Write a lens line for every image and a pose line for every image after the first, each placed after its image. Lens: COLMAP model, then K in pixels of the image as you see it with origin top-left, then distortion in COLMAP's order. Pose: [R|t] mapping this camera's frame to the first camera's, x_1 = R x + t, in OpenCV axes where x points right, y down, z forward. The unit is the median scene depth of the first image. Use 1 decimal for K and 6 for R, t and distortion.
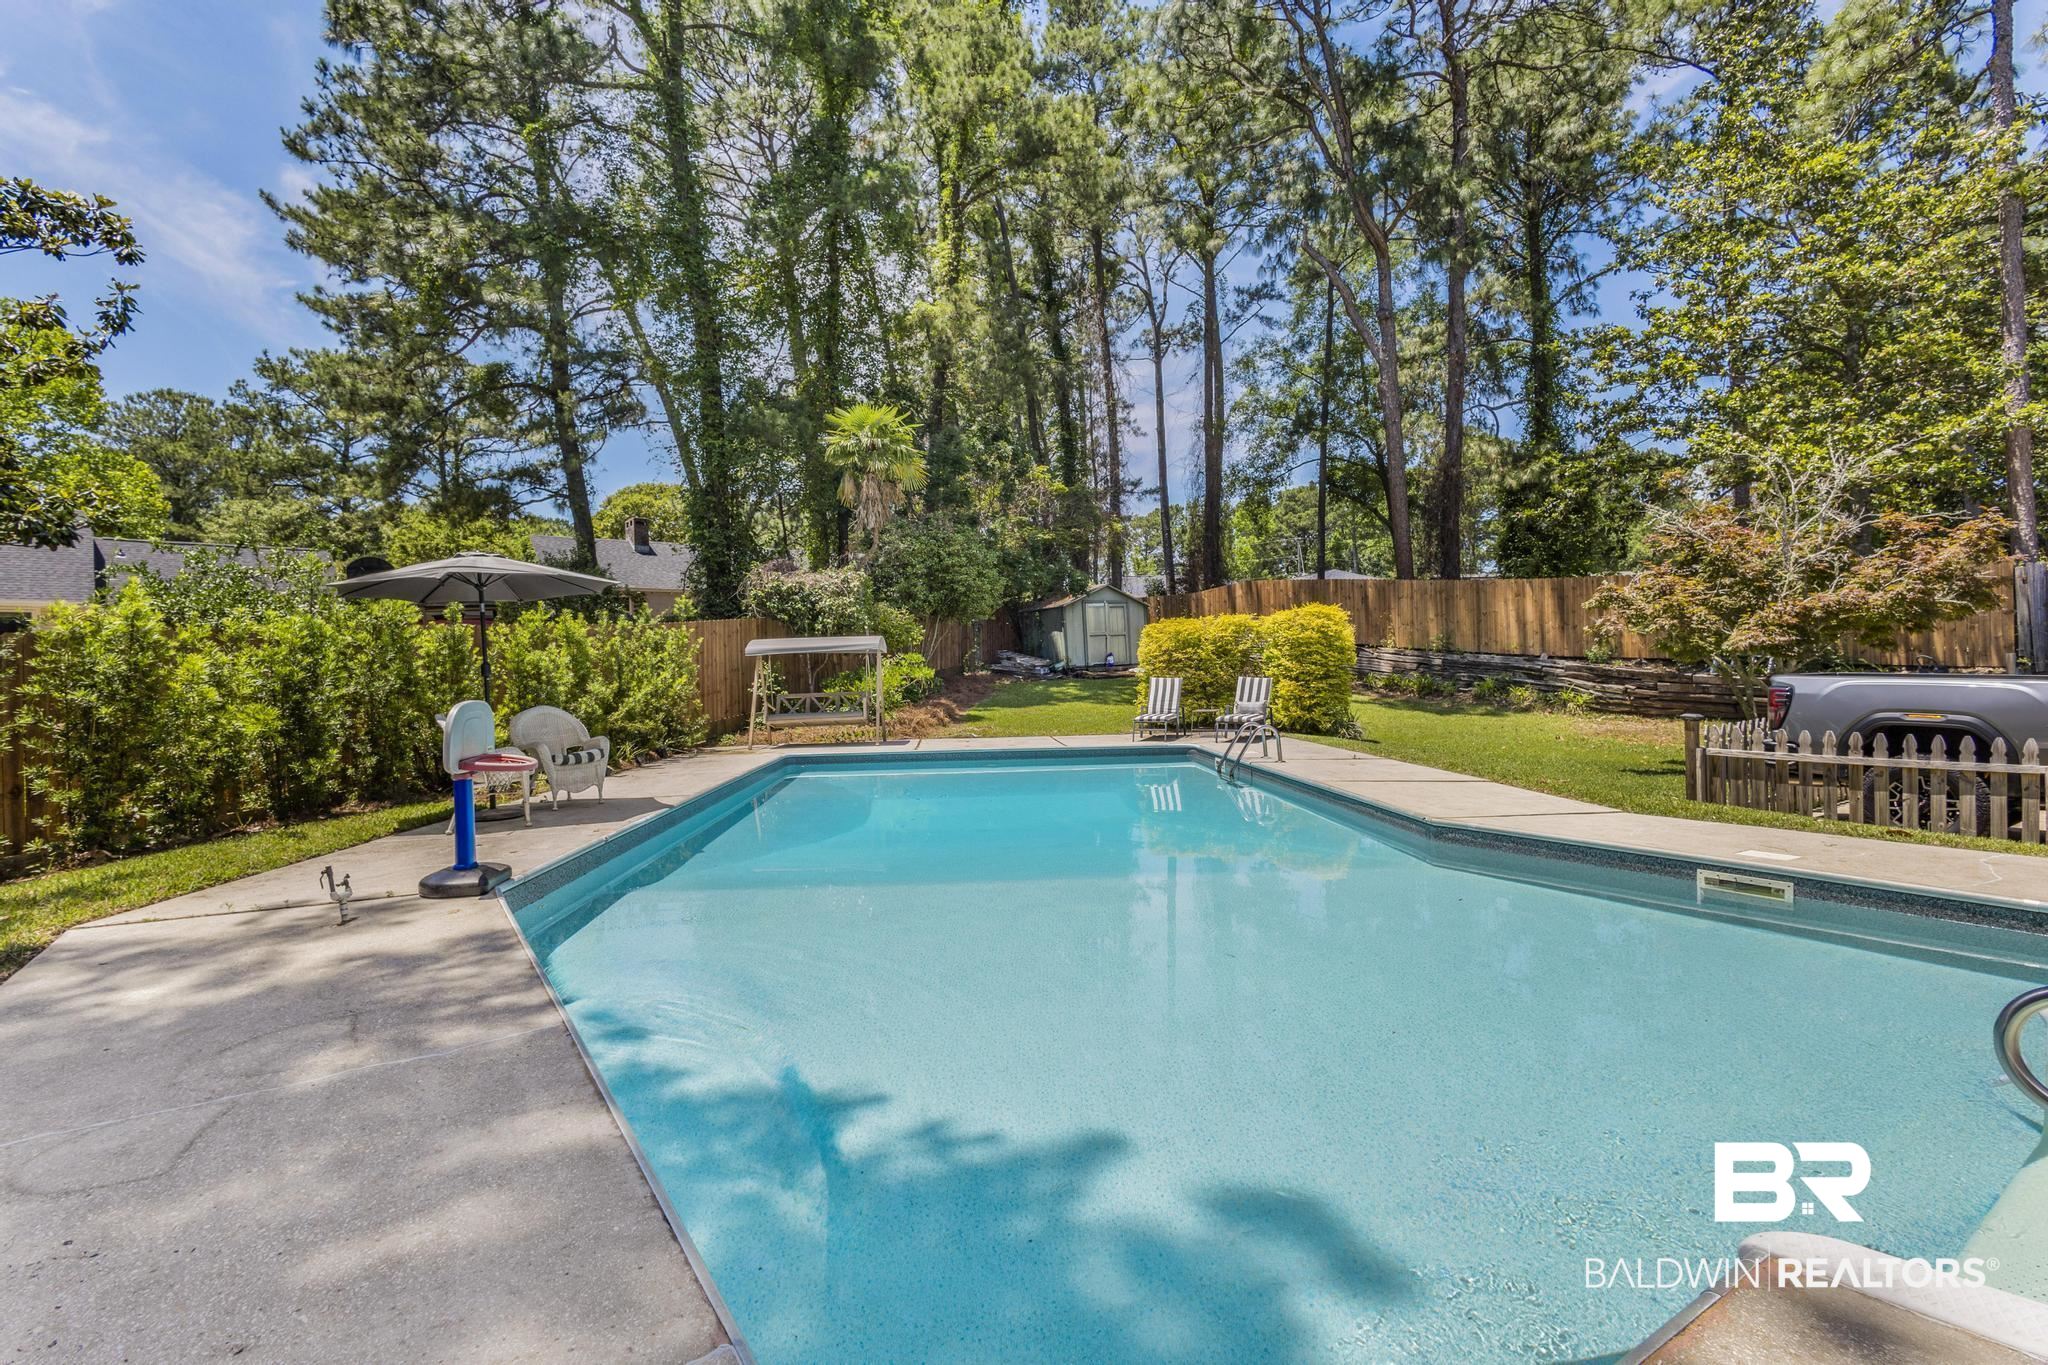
lens RADIAL K [[921.8, 0, 1022.1], [0, 921.8, 672.0], [0, 0, 1]] dist [0.001219, 0.000043]
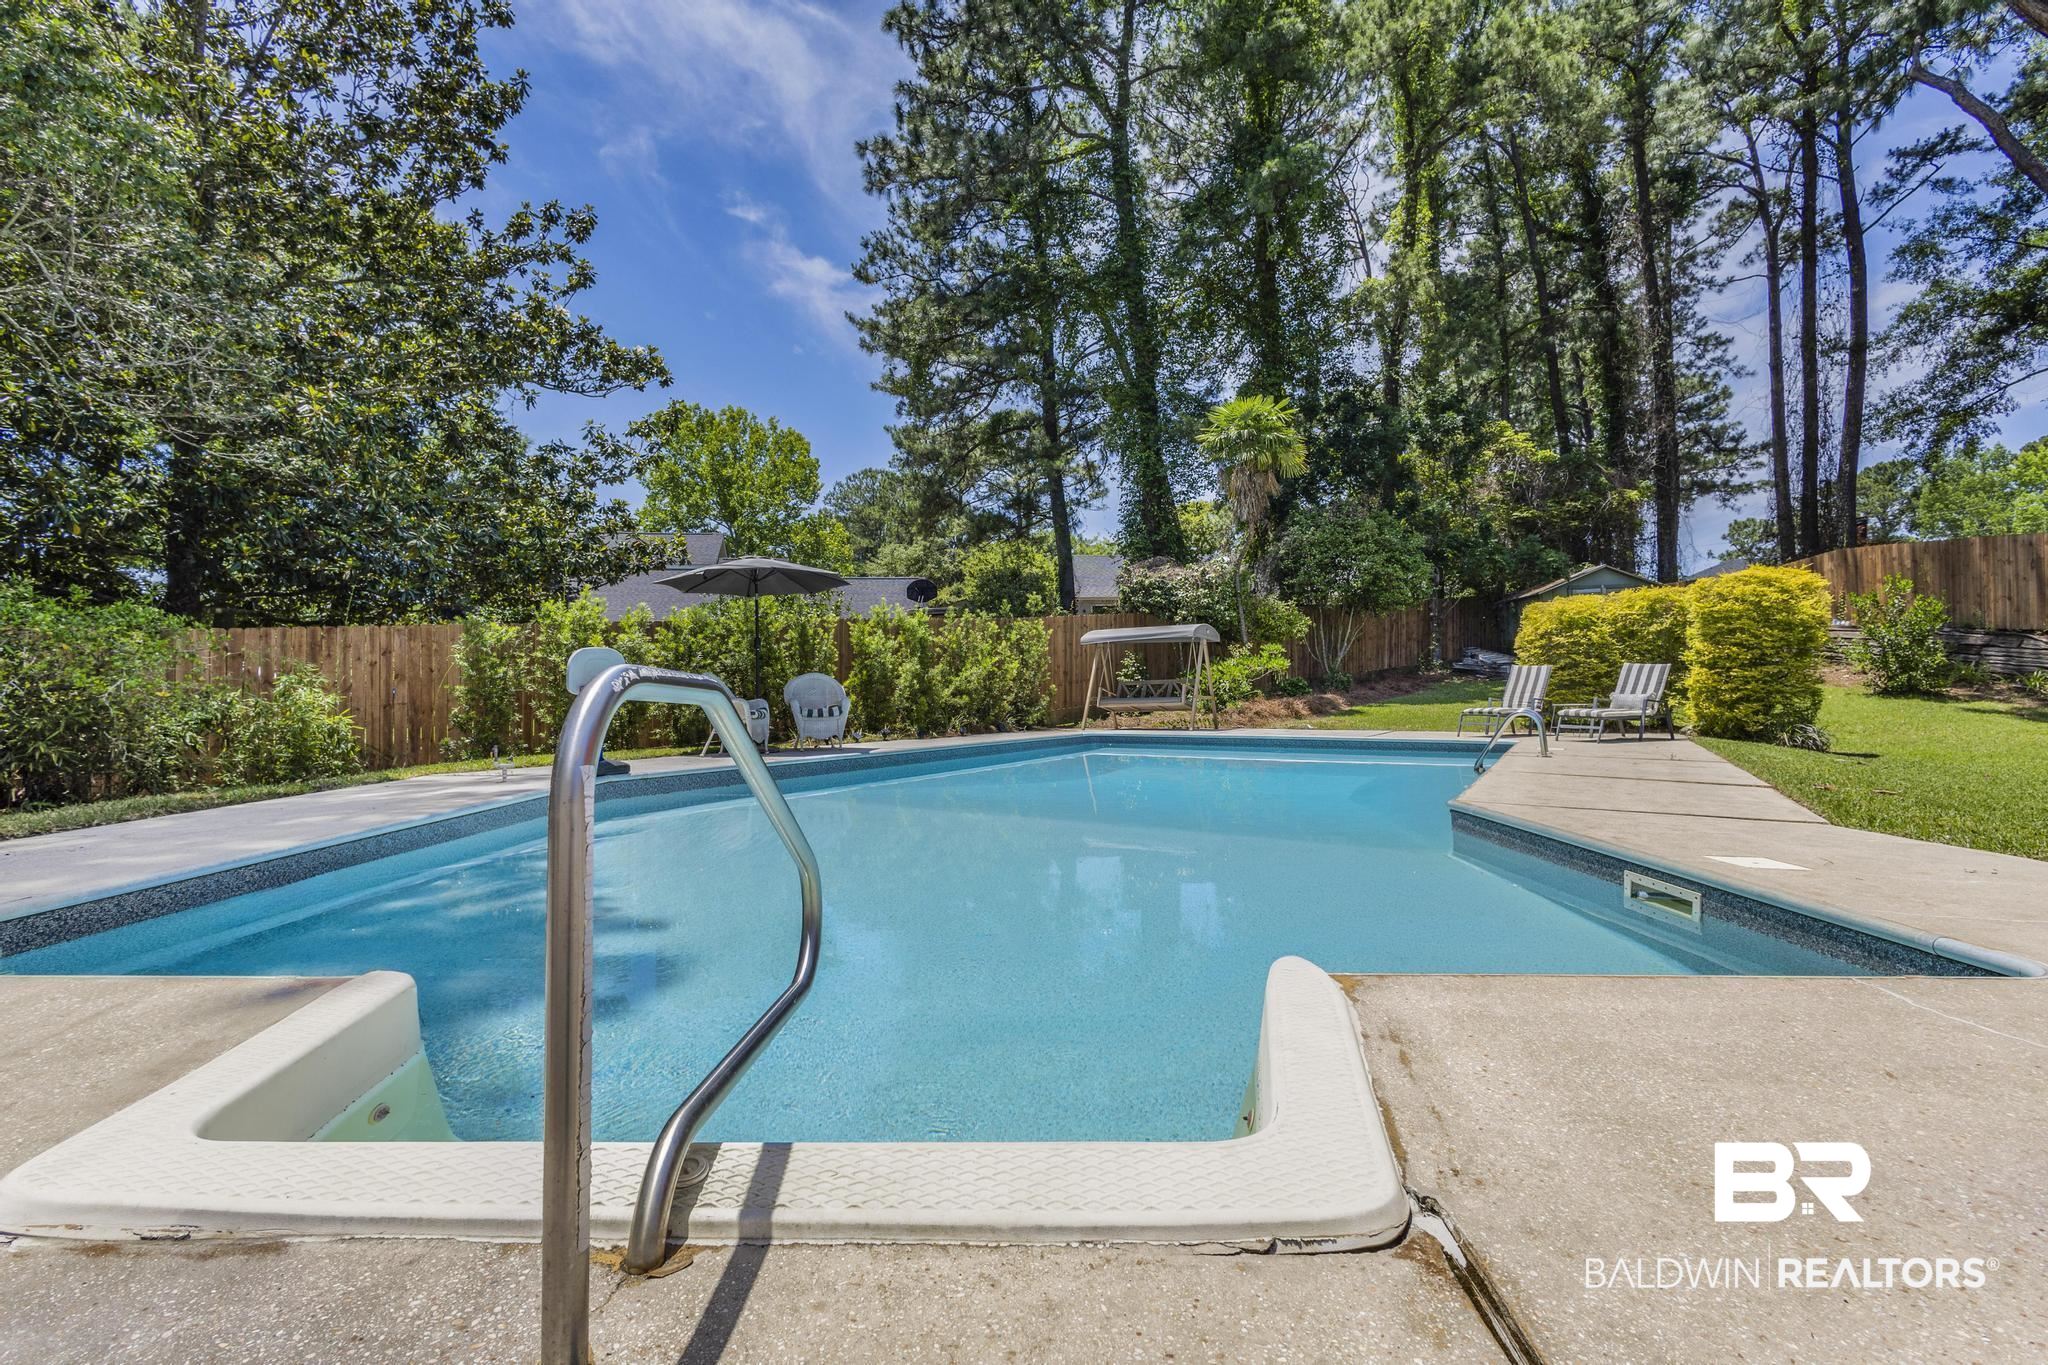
lens RADIAL K [[921.8, 0, 1022.1], [0, 921.8, 672.0], [0, 0, 1]] dist [0.001219, 0.000043]
pose [[0.826953, 0.003650, -0.562258, 0.169135], [-0.009799, 0.999921, -0.007922, 0.016160], [0.562185, 0.012061, 0.826924, 0.033408]]
